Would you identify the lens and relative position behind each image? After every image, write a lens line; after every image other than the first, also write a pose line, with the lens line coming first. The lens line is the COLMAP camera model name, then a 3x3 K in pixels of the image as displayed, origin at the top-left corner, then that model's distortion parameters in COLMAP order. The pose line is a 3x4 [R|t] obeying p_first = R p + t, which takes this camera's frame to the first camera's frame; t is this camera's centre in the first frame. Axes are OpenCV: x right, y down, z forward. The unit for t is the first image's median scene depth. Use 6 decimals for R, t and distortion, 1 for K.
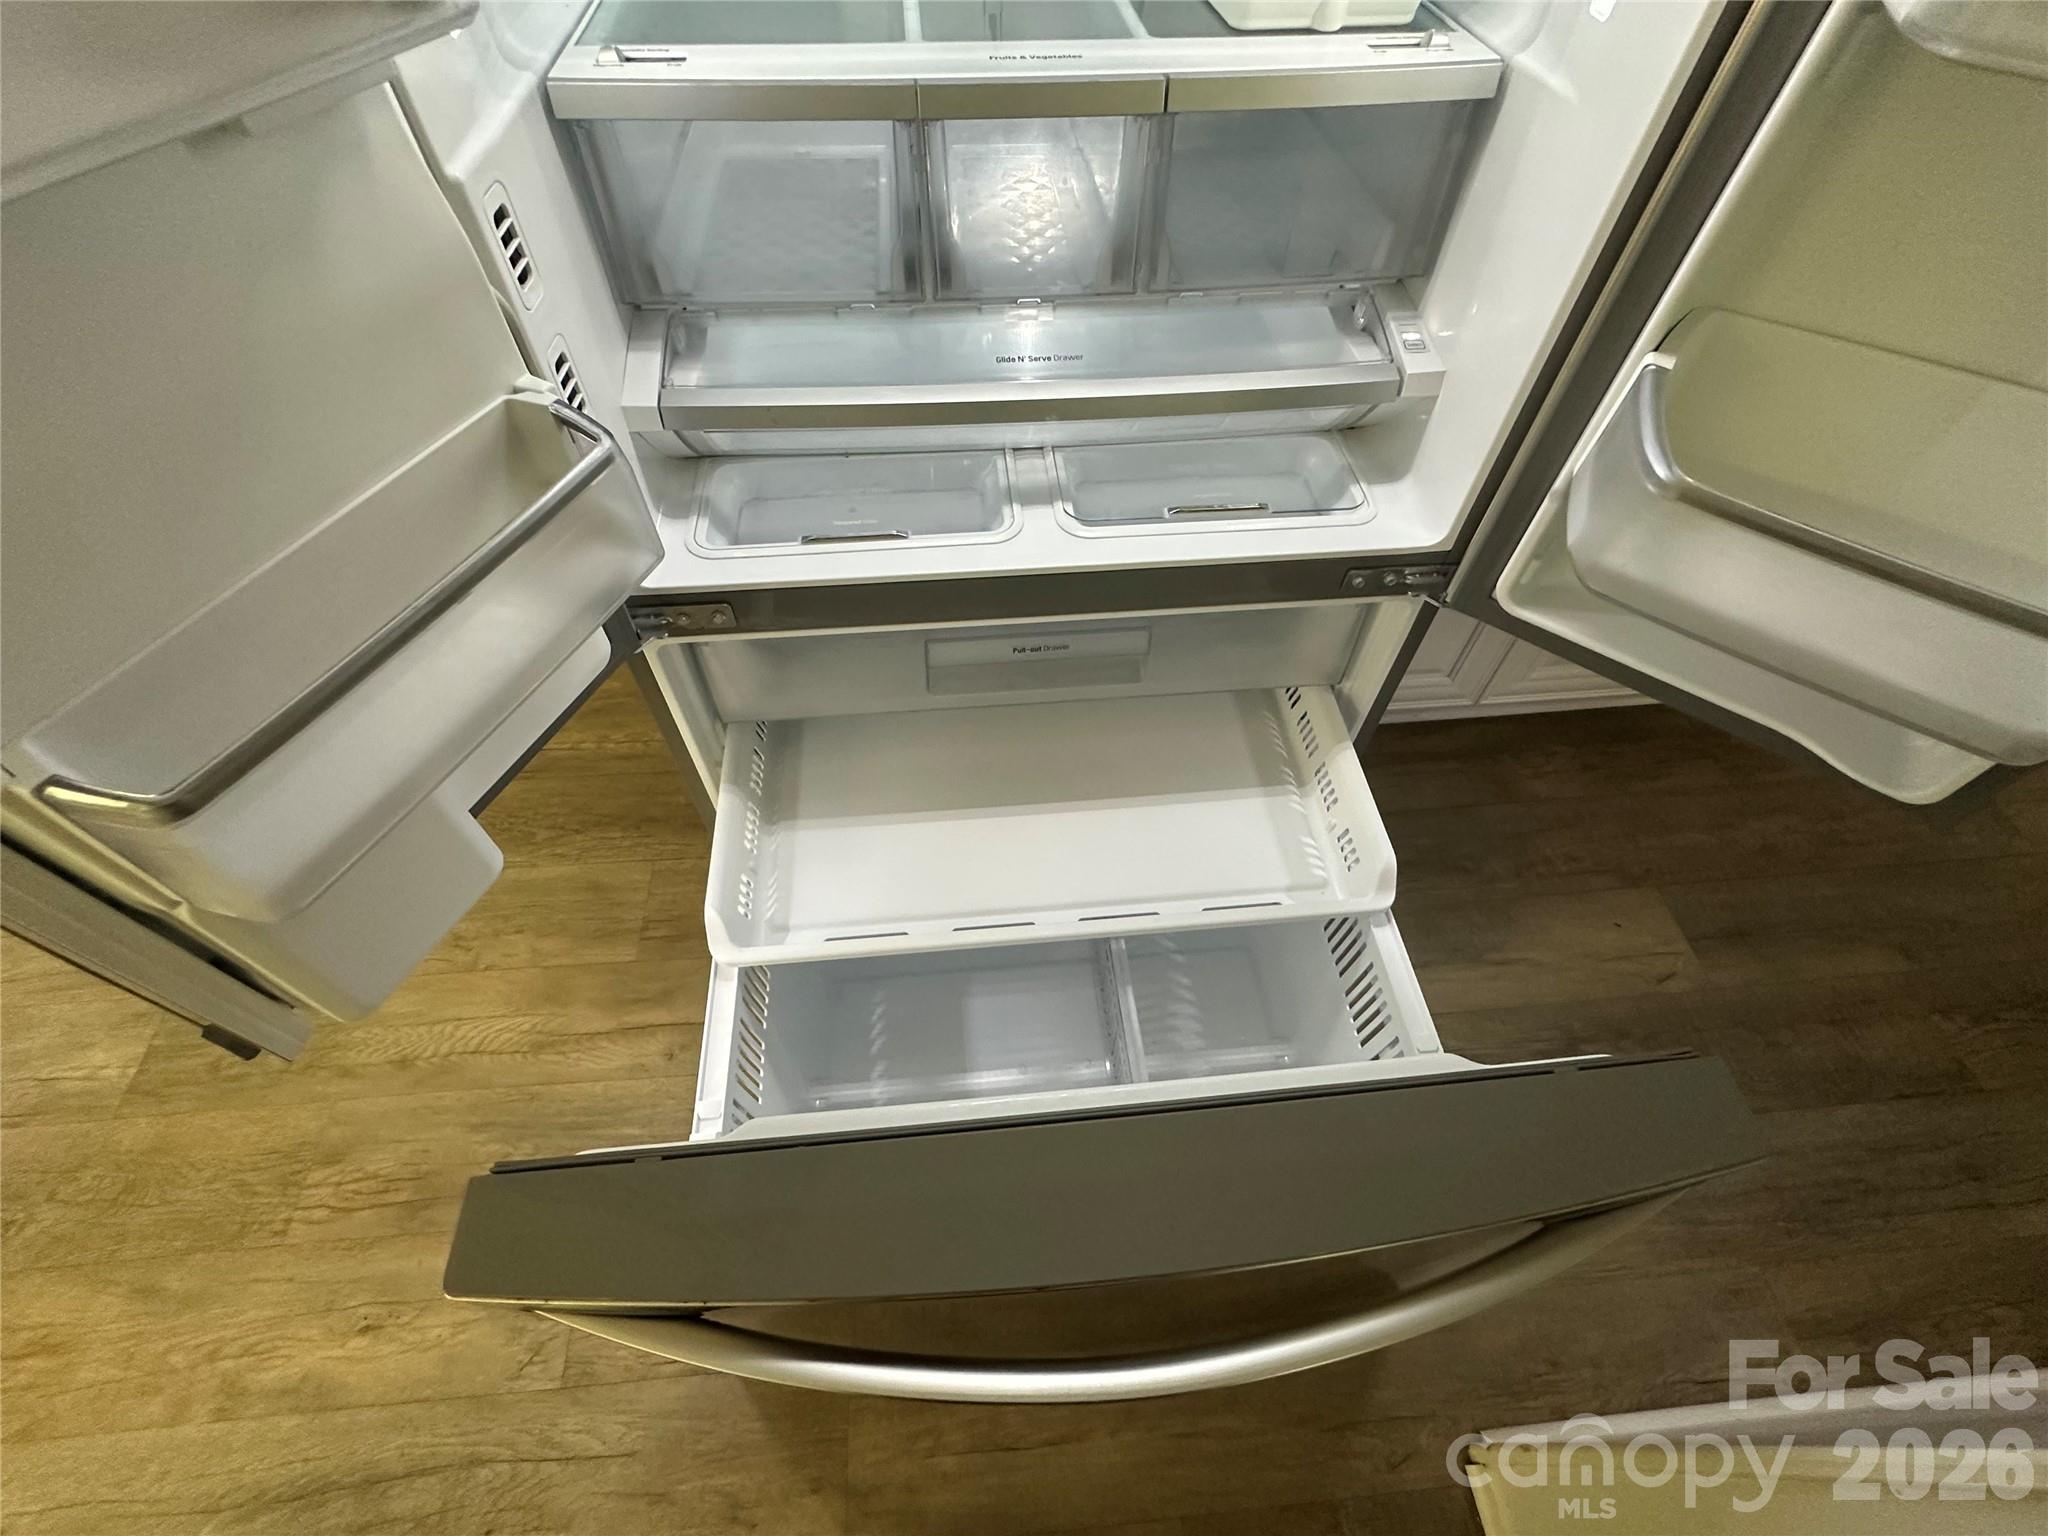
lens RADIAL K [[897.2, 0, 1019.0], [0, 897.2, 768.6], [0, 0, 1]] dist [-0.002529, 0.000639]
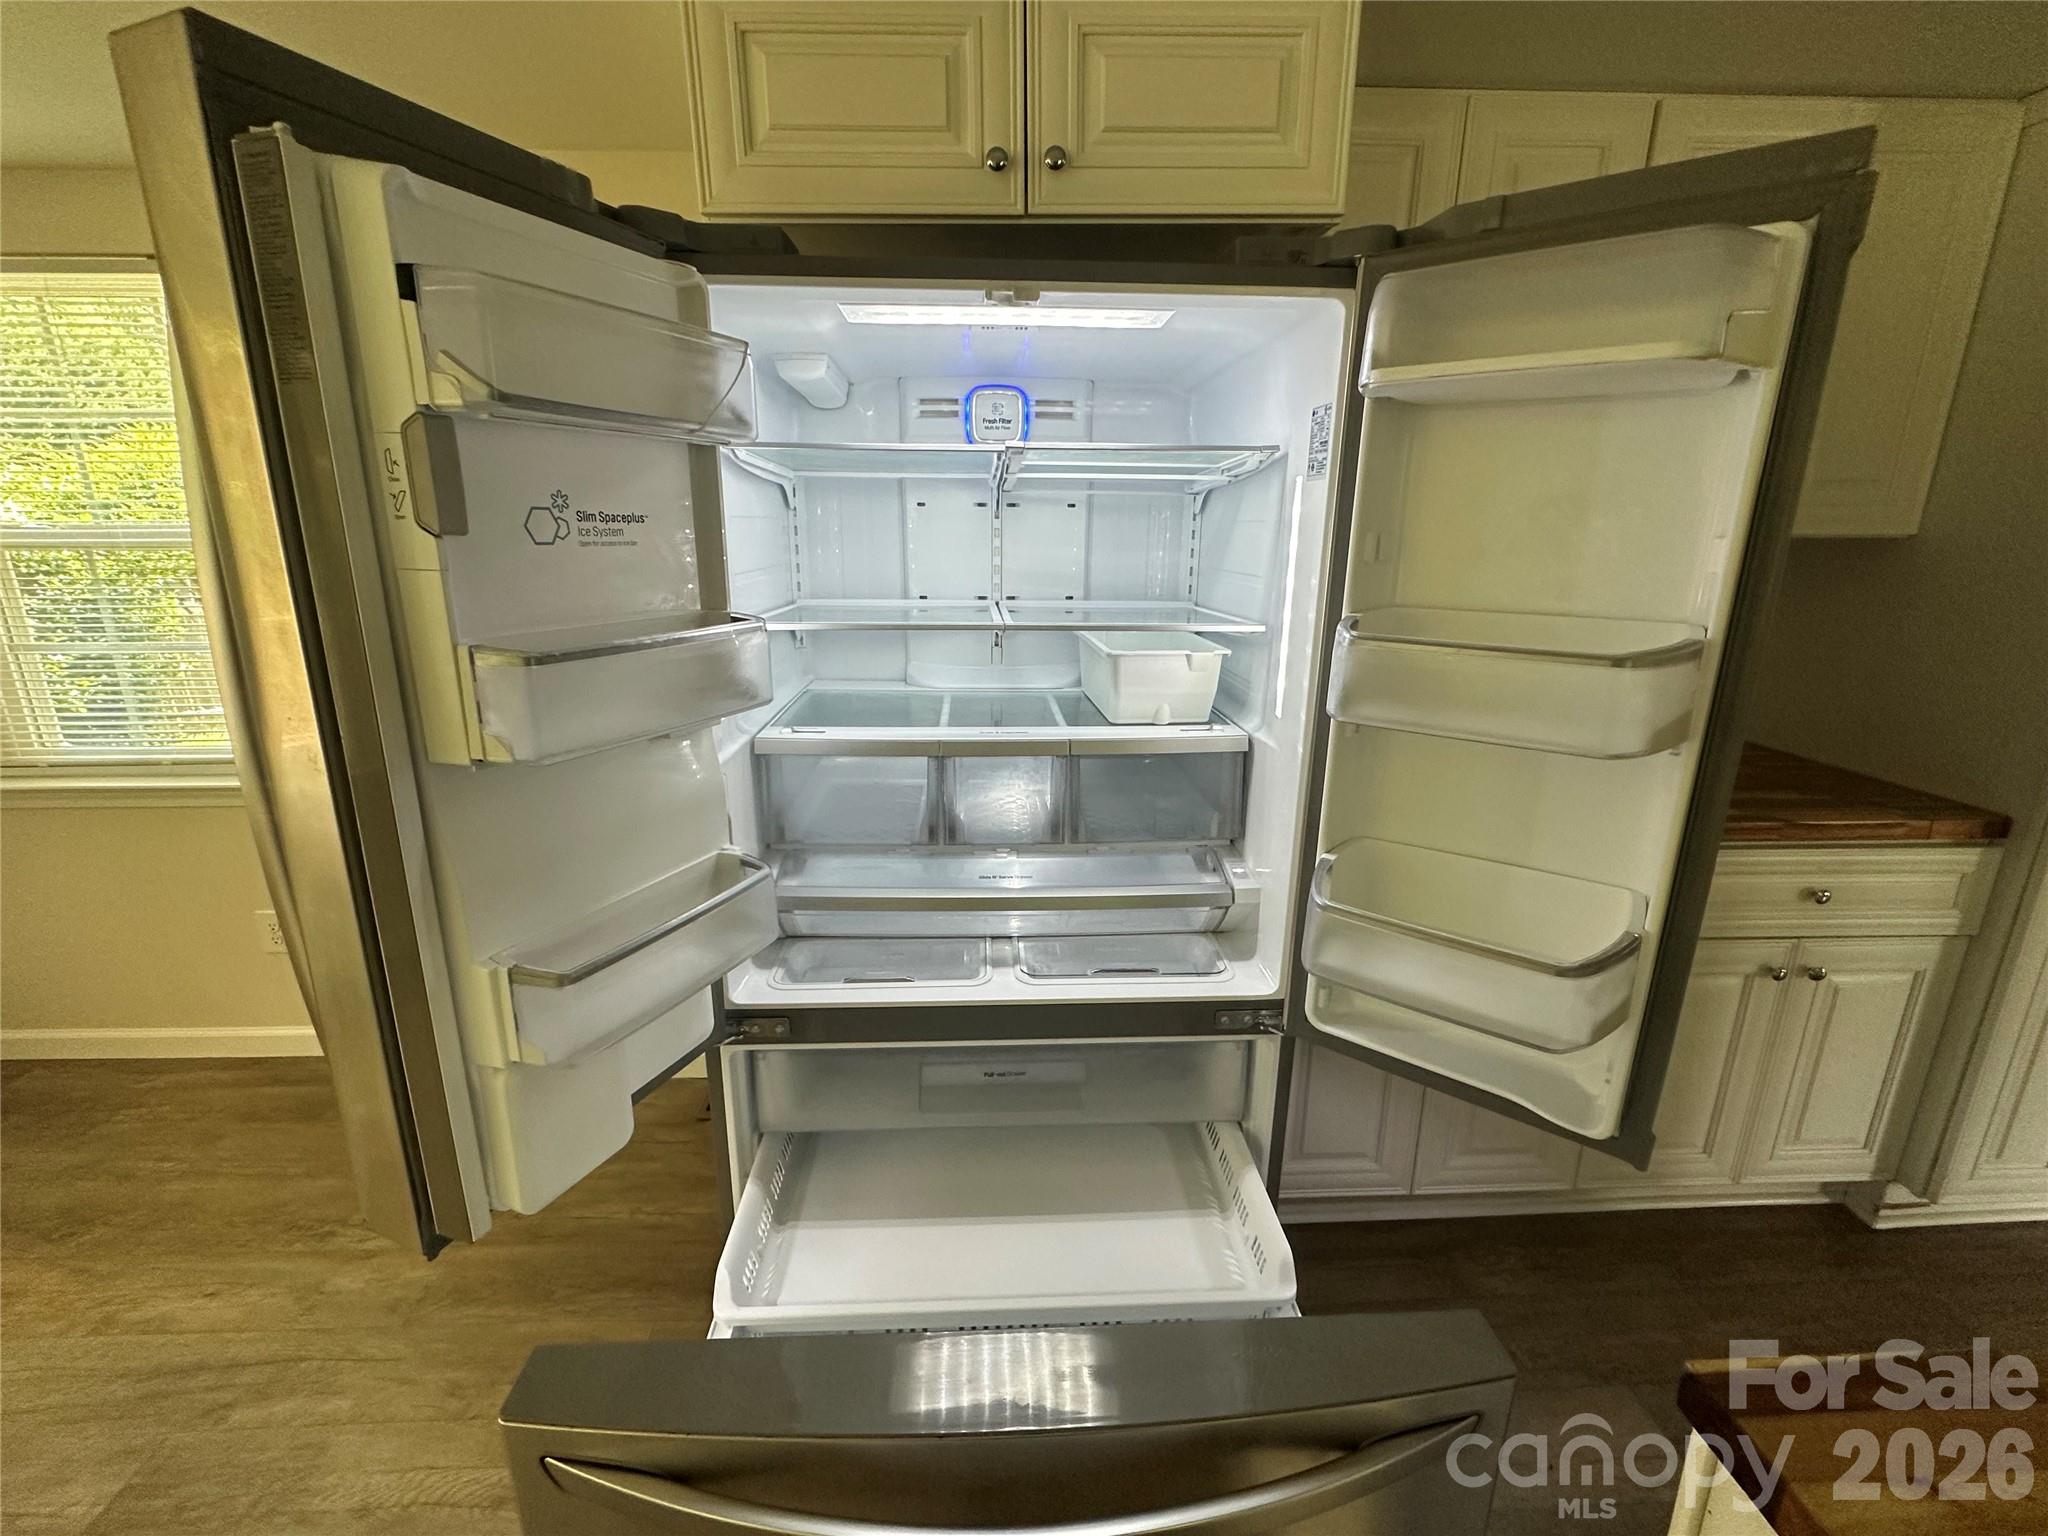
lens RADIAL K [[897.2, 0, 1019.0], [0, 897.2, 768.6], [0, 0, 1]] dist [-0.002529, 0.000639]
pose [[0.998814, 0.008728, -0.047910, 0.109660], [-0.036492, 0.785595, -0.617664, 0.351627], [0.032247, 0.618679, 0.784982, -0.358270]]
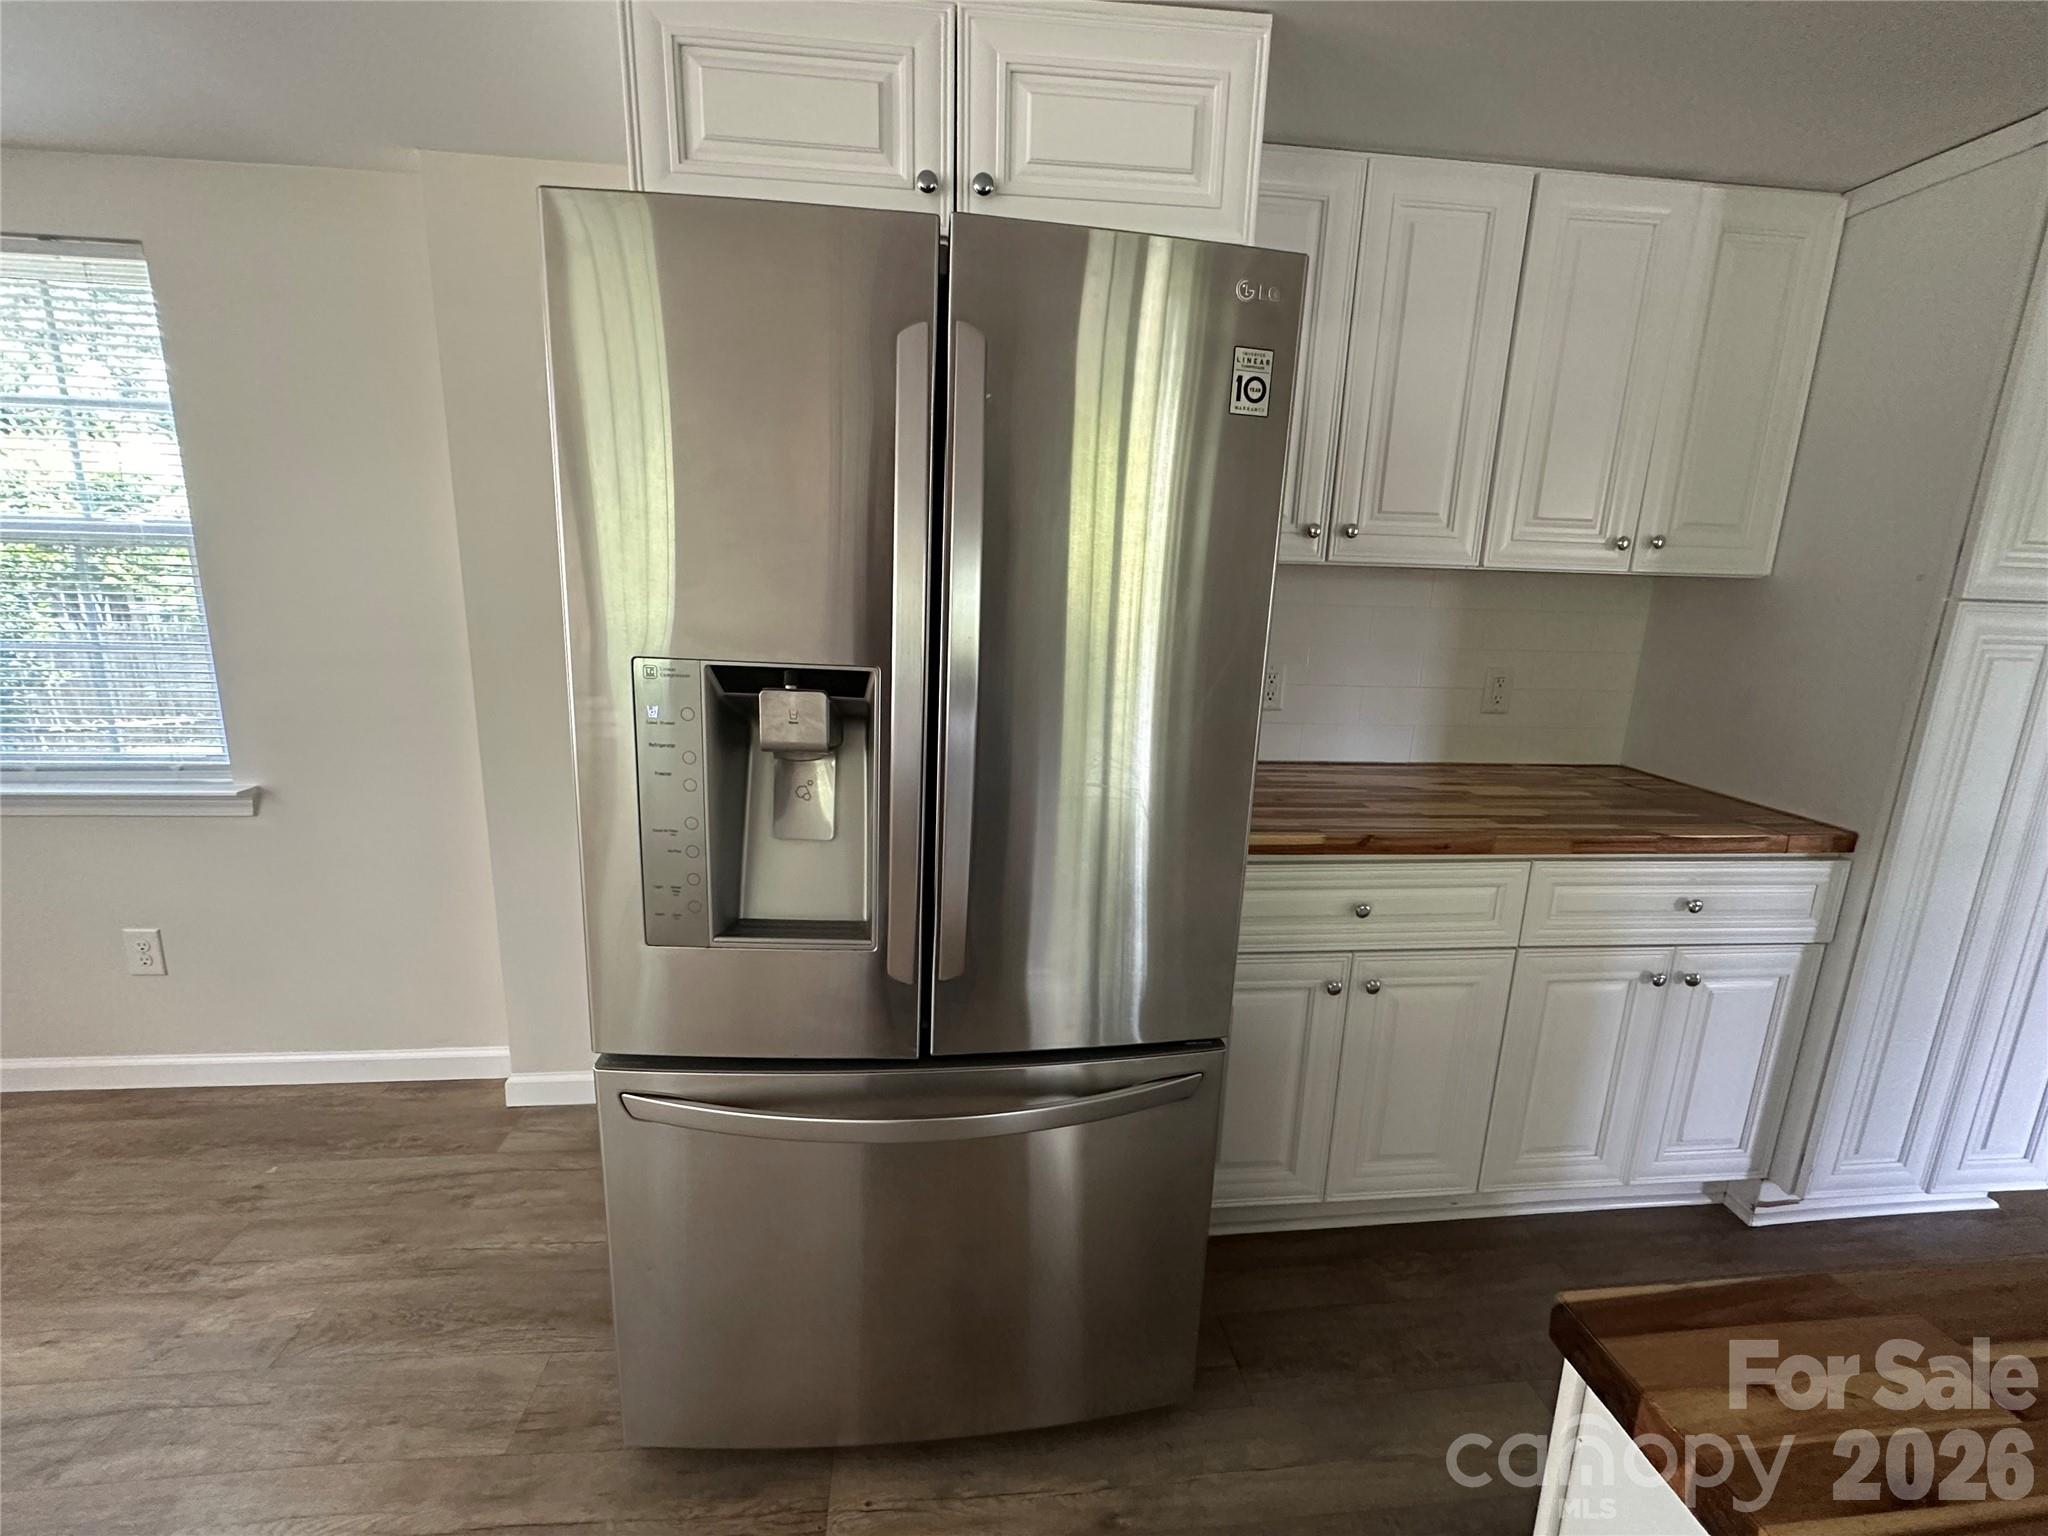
lens RADIAL K [[897.2, 0, 1019.0], [0, 897.2, 768.6], [0, 0, 1]] dist [-0.002529, 0.000639]
pose [[0.999436, 0.019719, 0.027164, 0.125773], [0.002822, 0.757029, -0.653375, 0.408332], [-0.033448, 0.653083, 0.756547, -0.337077]]
